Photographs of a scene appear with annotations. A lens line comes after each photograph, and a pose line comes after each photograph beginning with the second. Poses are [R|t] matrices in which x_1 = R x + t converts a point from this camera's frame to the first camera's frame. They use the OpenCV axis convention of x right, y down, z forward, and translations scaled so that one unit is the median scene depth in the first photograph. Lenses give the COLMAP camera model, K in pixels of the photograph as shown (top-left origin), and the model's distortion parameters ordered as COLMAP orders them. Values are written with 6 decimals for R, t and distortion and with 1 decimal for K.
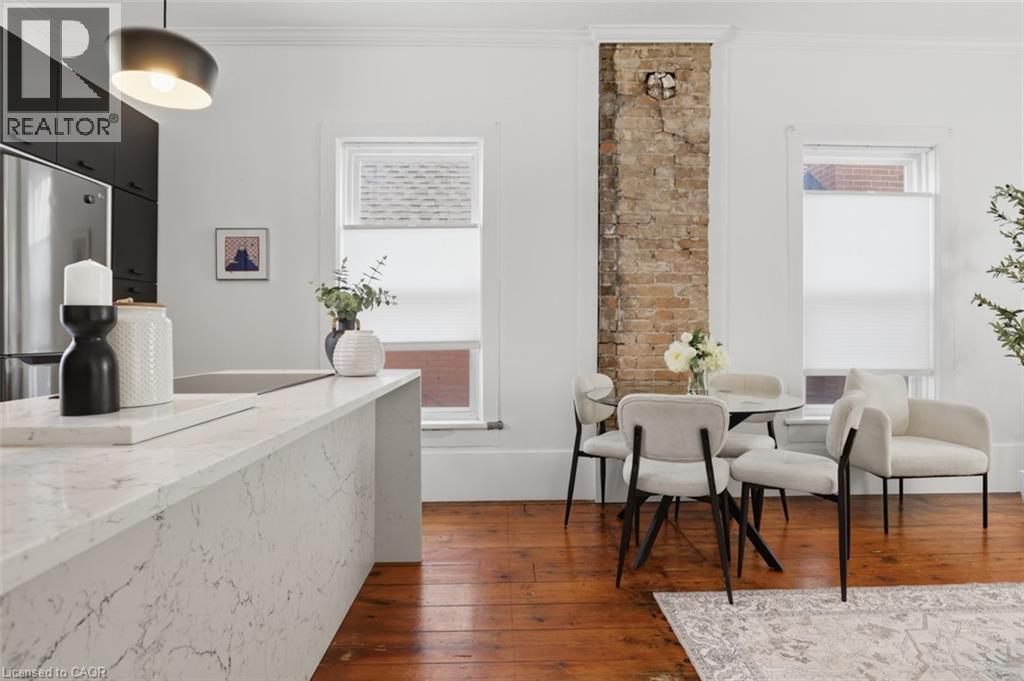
lens RADIAL K [[530.6, 0, 522.1], [0, 530.6, 329.2], [0, 0, 1]] dist [-0.029490, 0.005853]
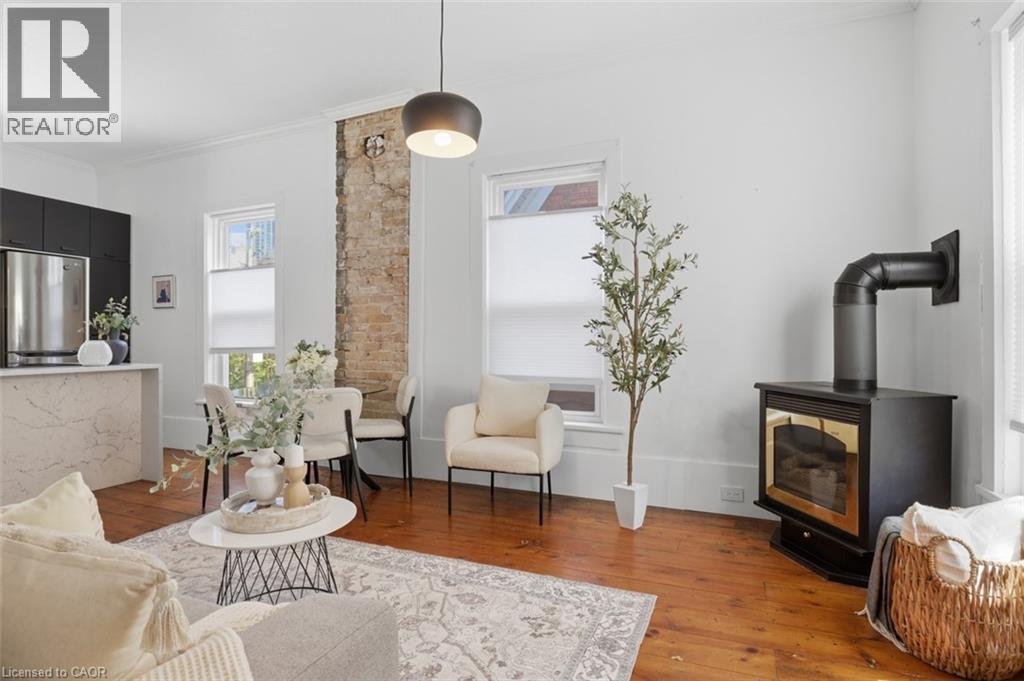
lens RADIAL K [[530.6, 0, 529.8], [0, 530.6, 338.2], [0, 0, 1]] dist [-0.029490, 0.005853]
pose [[0.915485, 0.000725, -0.402352, 1.118028], [0.001217, 0.999989, 0.004572, -0.008113], [0.402351, -0.004675, 0.915474, -0.009914]]
